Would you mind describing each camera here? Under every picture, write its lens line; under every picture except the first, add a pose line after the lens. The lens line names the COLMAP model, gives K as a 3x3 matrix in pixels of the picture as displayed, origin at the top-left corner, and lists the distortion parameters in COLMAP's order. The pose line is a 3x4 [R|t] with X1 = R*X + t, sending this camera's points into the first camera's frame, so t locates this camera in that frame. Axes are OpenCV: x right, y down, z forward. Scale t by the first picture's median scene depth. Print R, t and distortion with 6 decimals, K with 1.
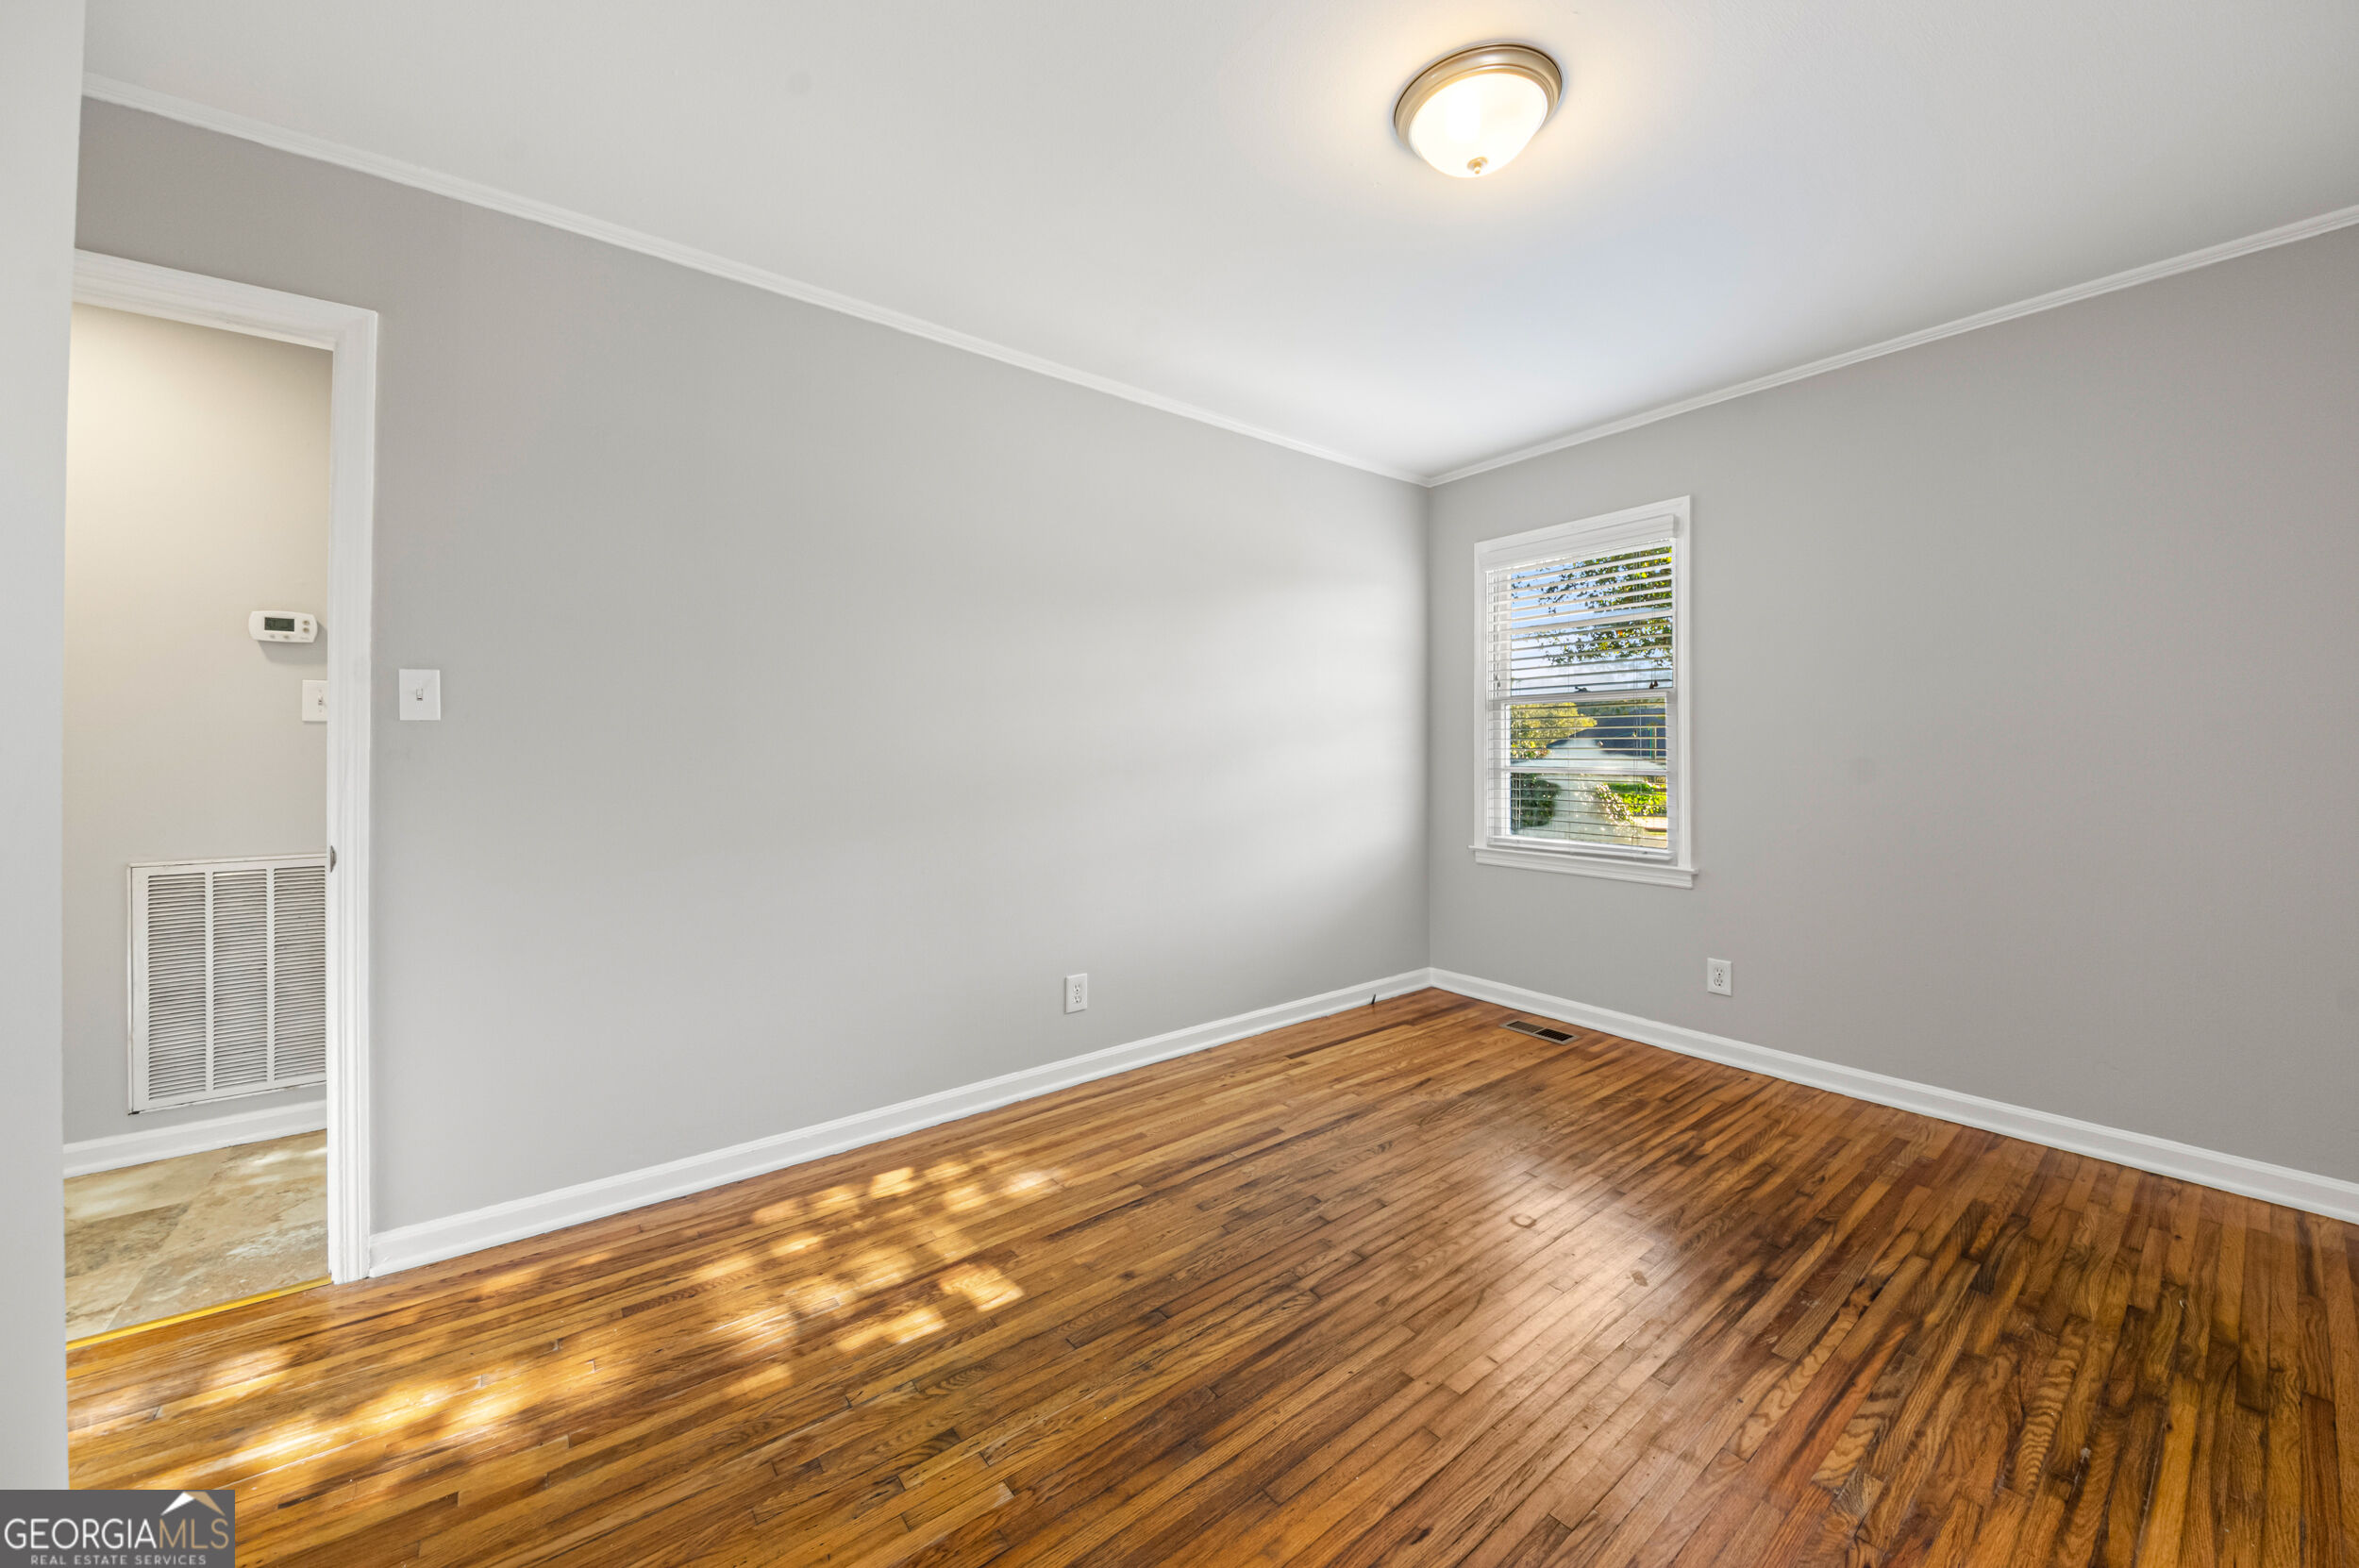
lens RADIAL K [[871.3, 0, 1201.6], [0, 871.3, 737.6], [0, 0, 1]] dist [0.000821, -0.006187]
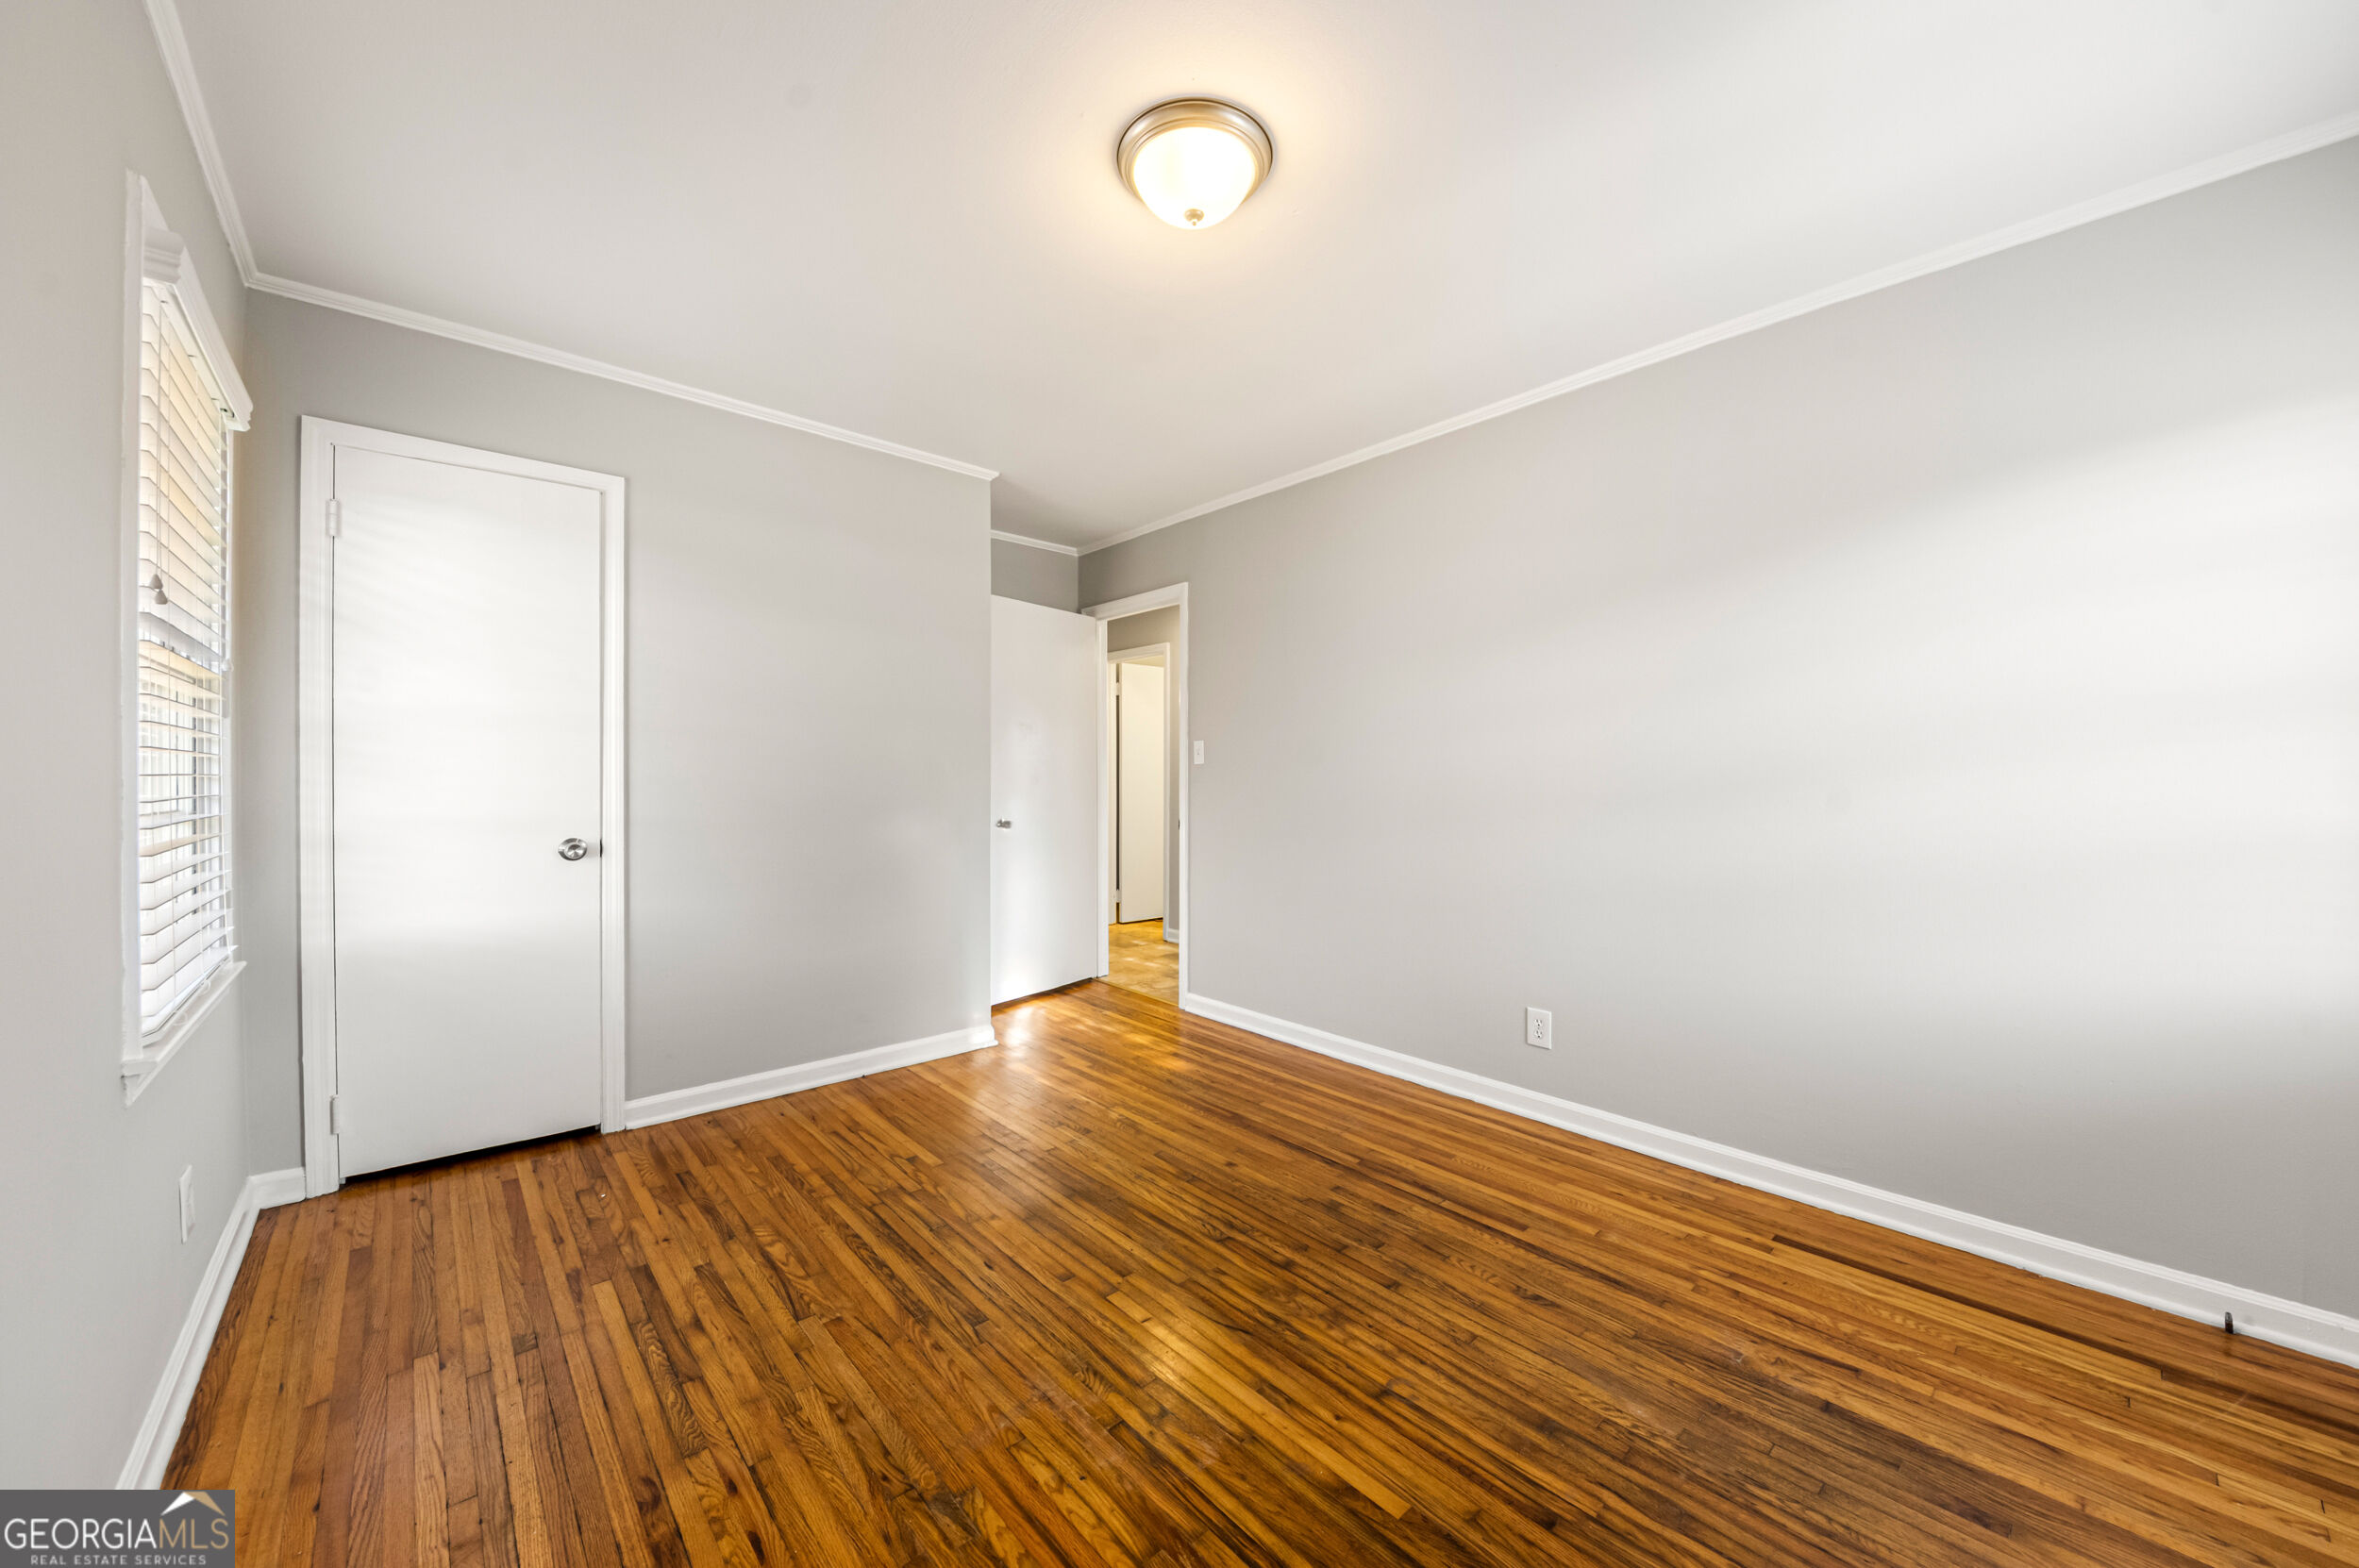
lens RADIAL K [[856.6, 0, 1180.0], [0, 856.6, 766.8], [0, 0, 1]] dist [-0.001954, -0.000204]
pose [[0.050008, -0.012960, -0.998665, 1.007305], [0.005104, 0.999906, -0.012720, 0.011801], [0.998736, -0.004461, 0.050070, 0.690725]]
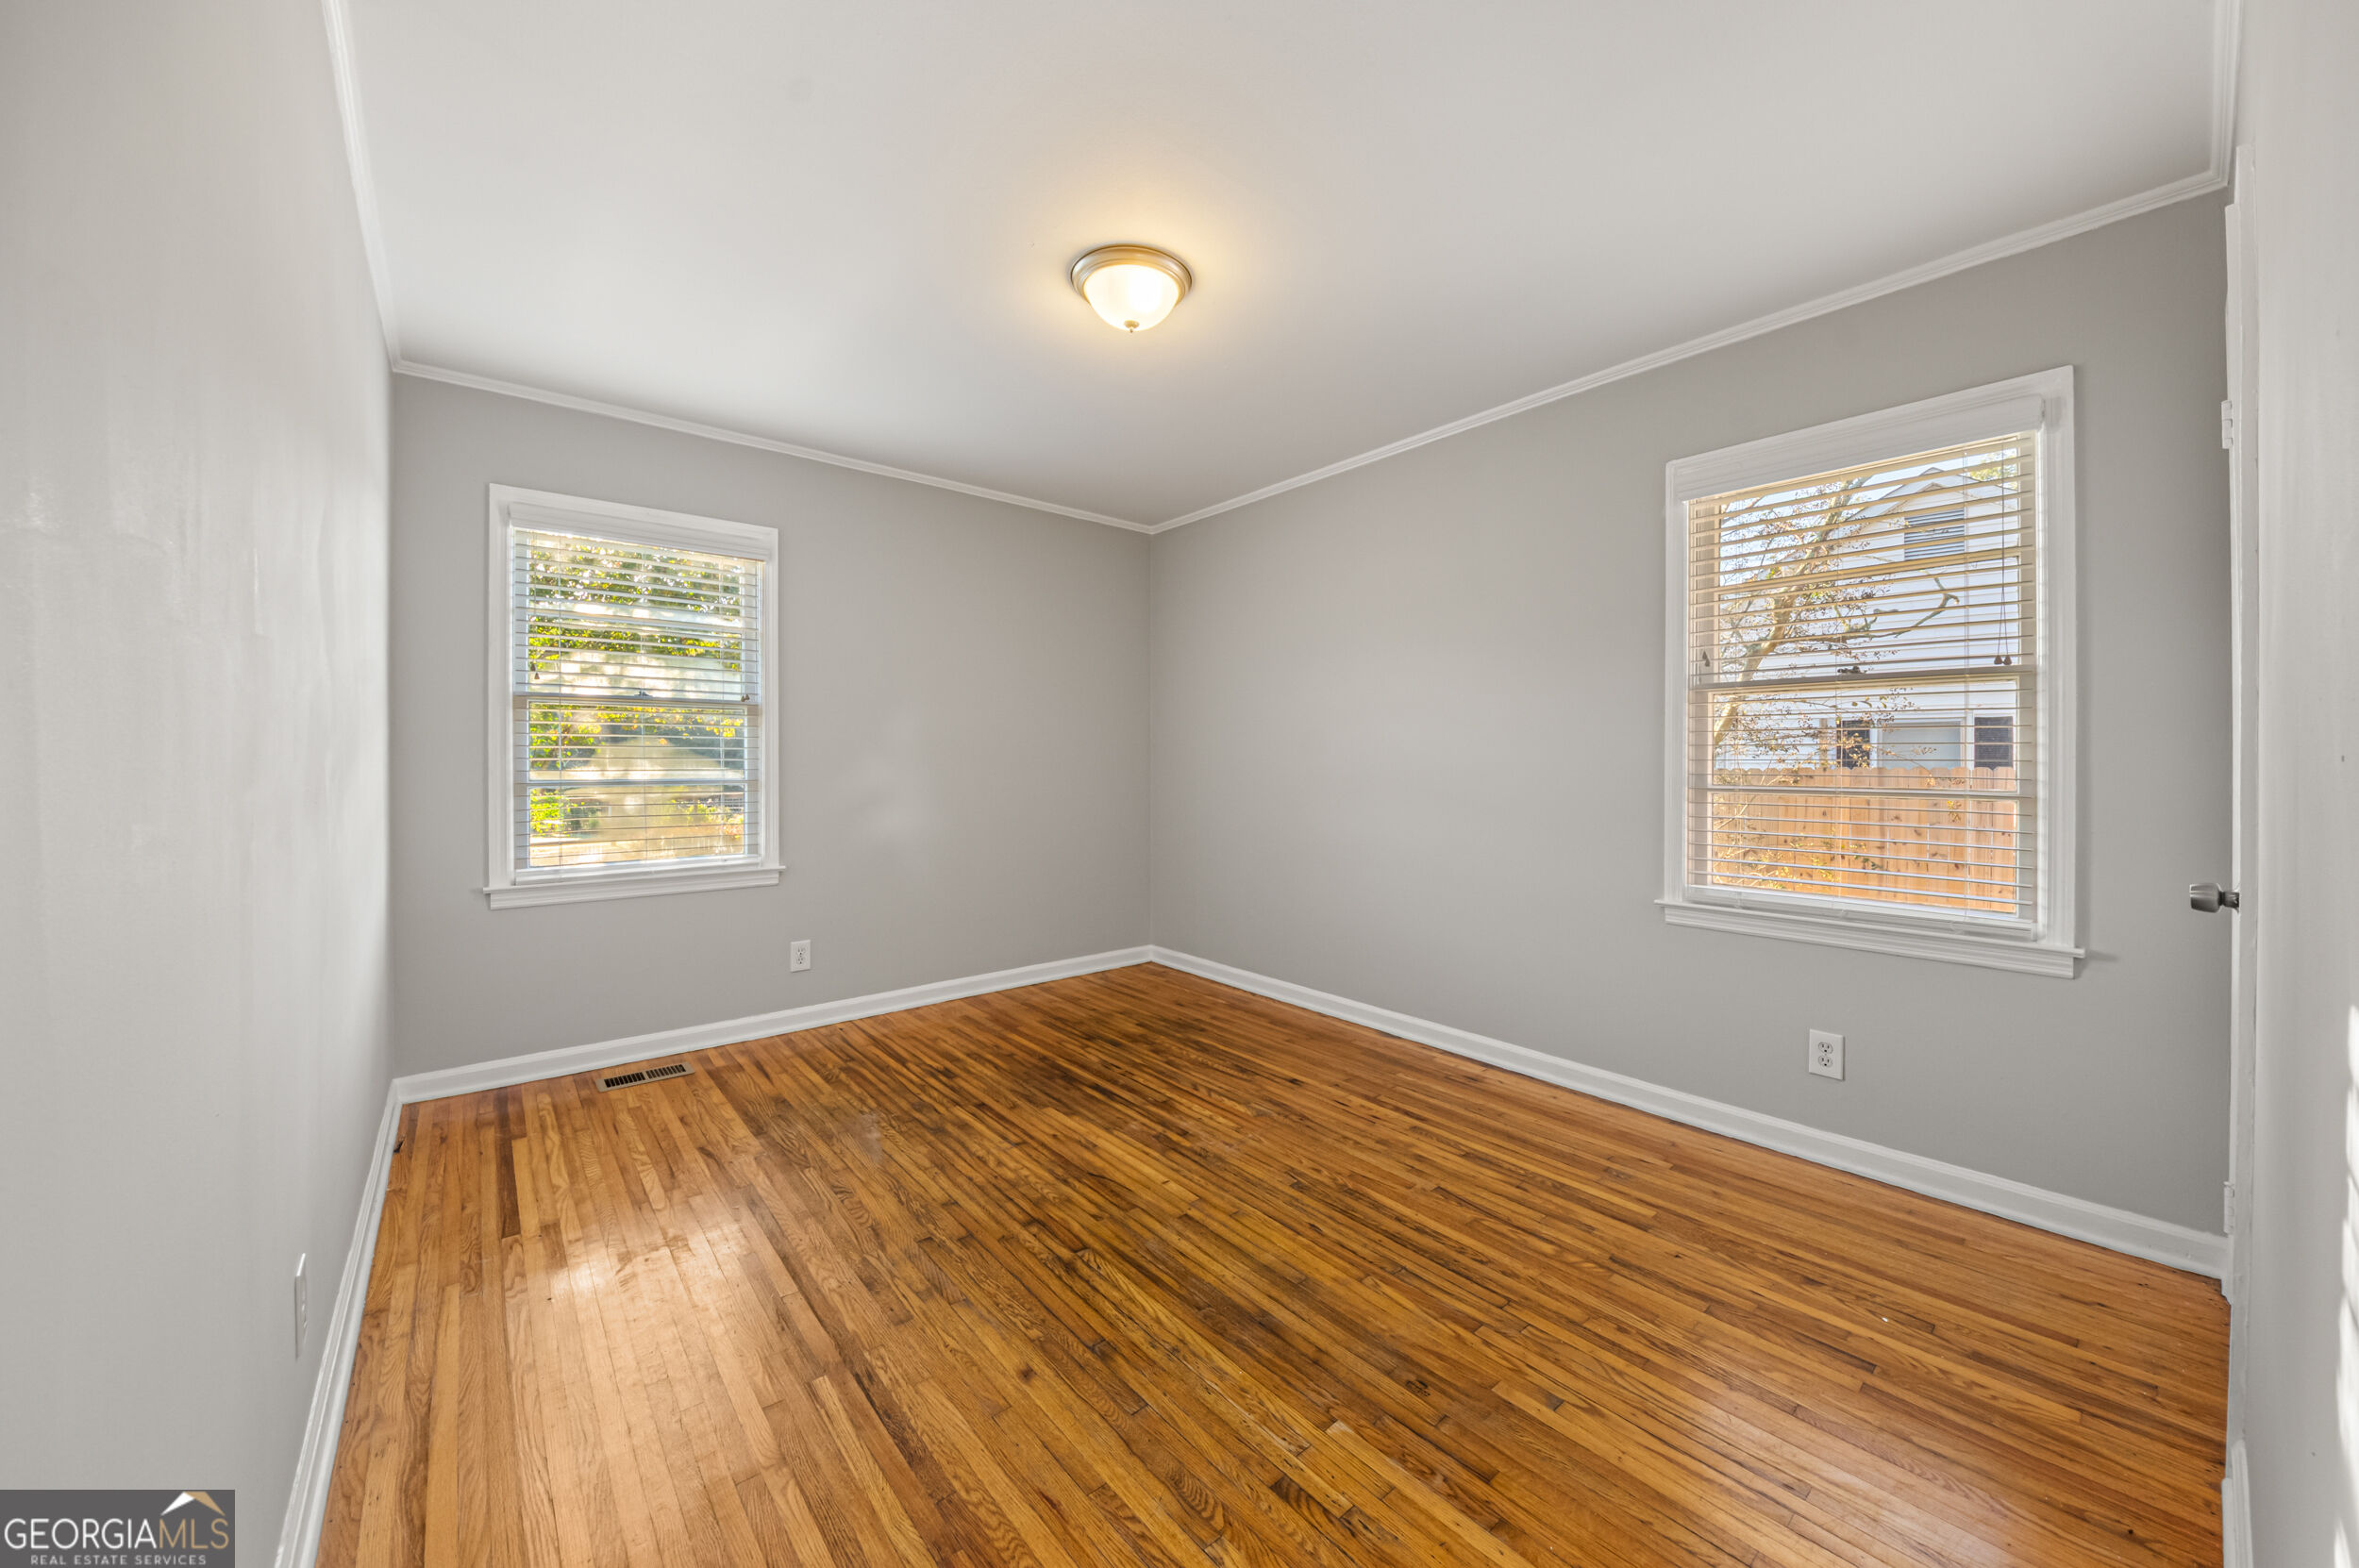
lens RADIAL K [[854.8, 0, 1198.0], [0, 854.8, 770.6], [0, 0, 1]] dist [0.012646, -0.012284]
pose [[-0.035301, -0.018055, 0.999214, -0.744153], [-0.009121, 0.999801, 0.017744, 0.006354], [-0.999335, -0.008488, -0.035458, 0.698918]]
